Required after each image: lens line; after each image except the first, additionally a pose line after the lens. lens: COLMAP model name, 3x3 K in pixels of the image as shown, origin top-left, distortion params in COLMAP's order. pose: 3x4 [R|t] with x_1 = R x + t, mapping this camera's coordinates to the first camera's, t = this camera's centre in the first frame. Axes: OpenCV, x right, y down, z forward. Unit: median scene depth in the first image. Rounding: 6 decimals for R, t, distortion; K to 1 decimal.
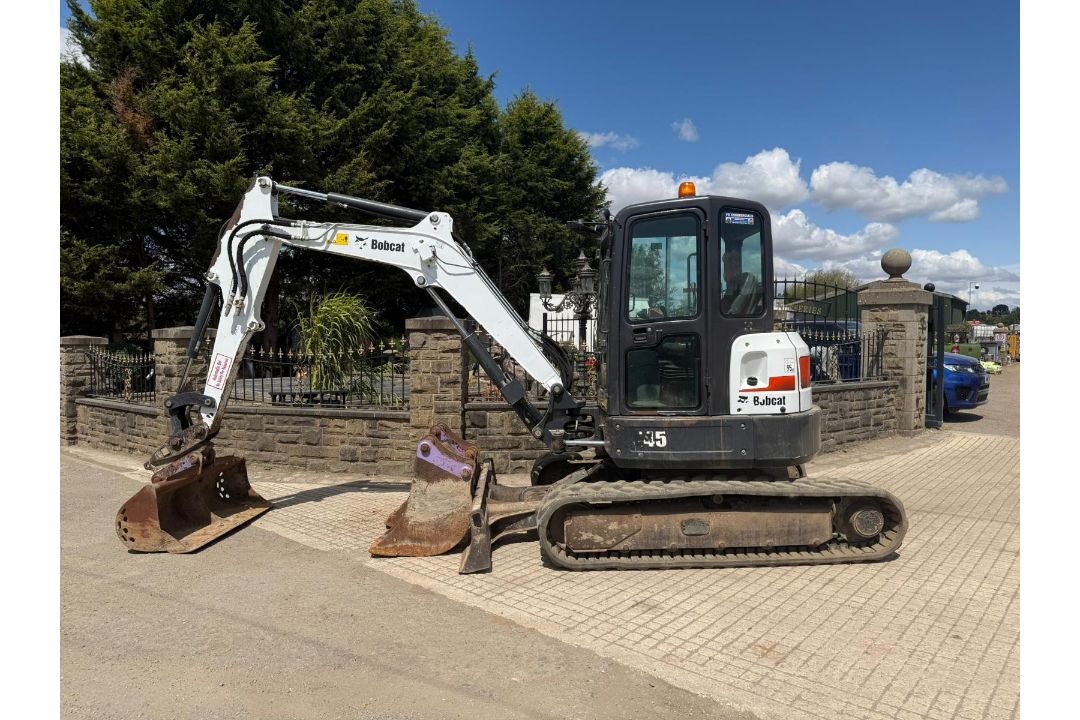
lens RADIAL K [[675.0, 0, 536.1], [0, 675.0, 362.7], [0, 0, 1]] dist [0.059483, -0.072841]
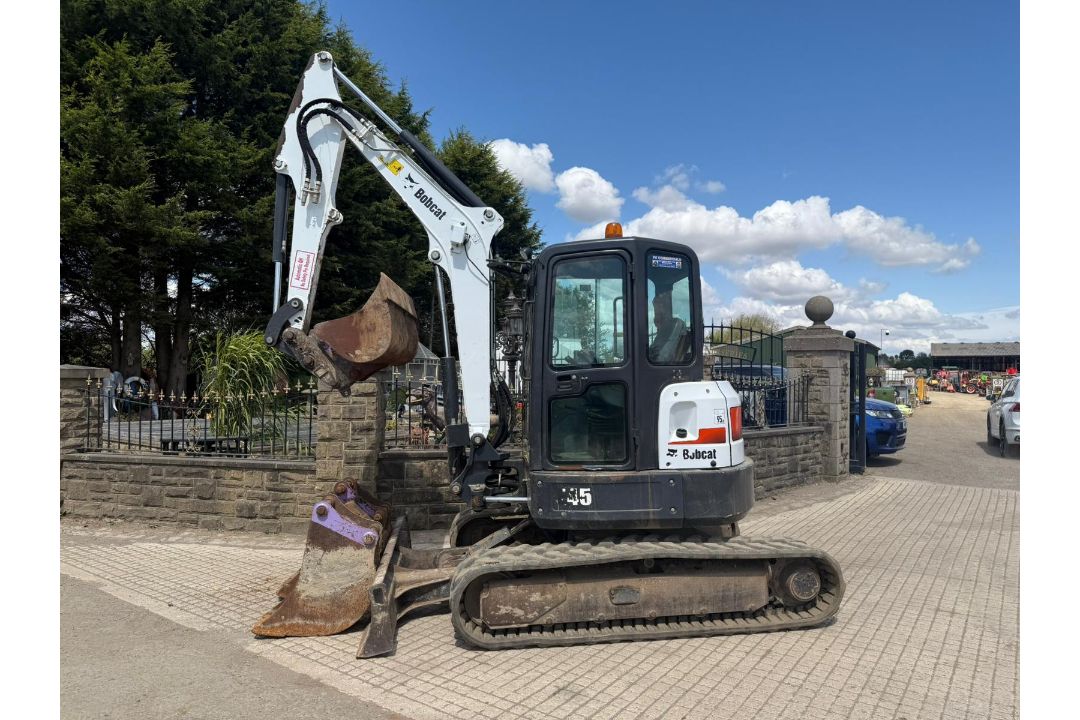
lens RADIAL K [[675.0, 0, 544.6], [0, 675.0, 367.0], [0, 0, 1]] dist [0.059483, -0.072841]
pose [[0.994041, 0.010710, 0.108475, 0.012666], [-0.005150, 0.998665, -0.051407, -0.007518], [-0.108881, 0.050542, 0.992769, 0.045053]]
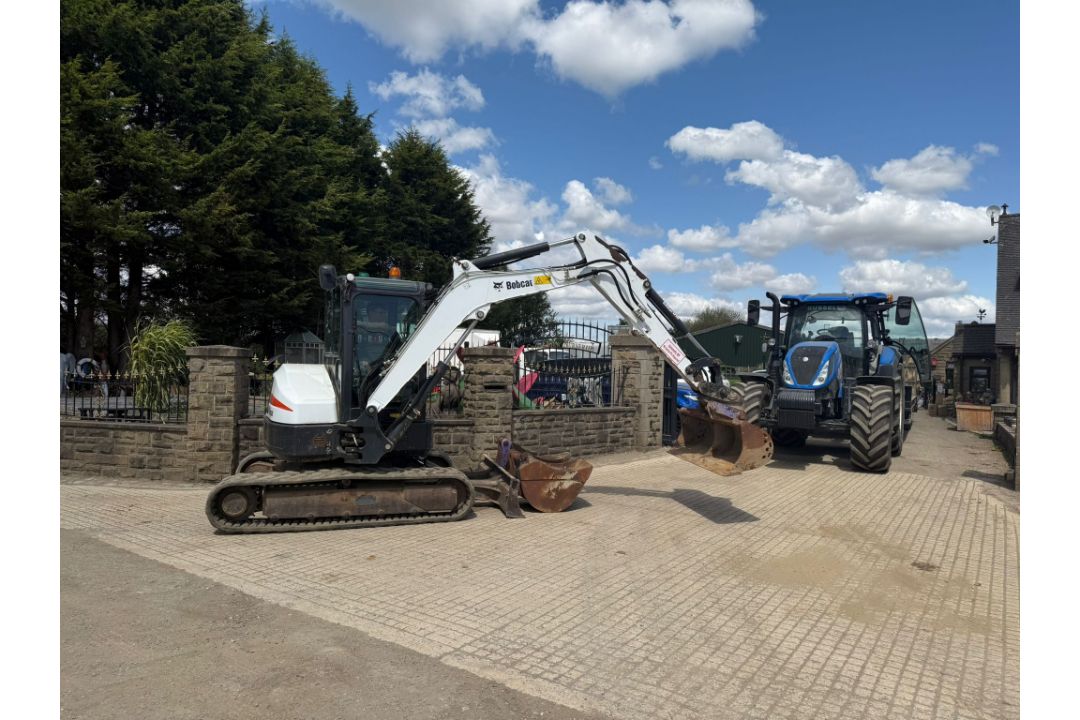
lens RADIAL K [[675.0, 0, 548.0], [0, 675.0, 357.6], [0, 0, 1]] dist [0.059483, -0.072841]
pose [[0.990711, 0.026212, 0.133433, 0.212994], [-0.020079, 0.998688, -0.047106, -0.001889], [-0.134493, 0.043989, 0.989938, -0.212578]]
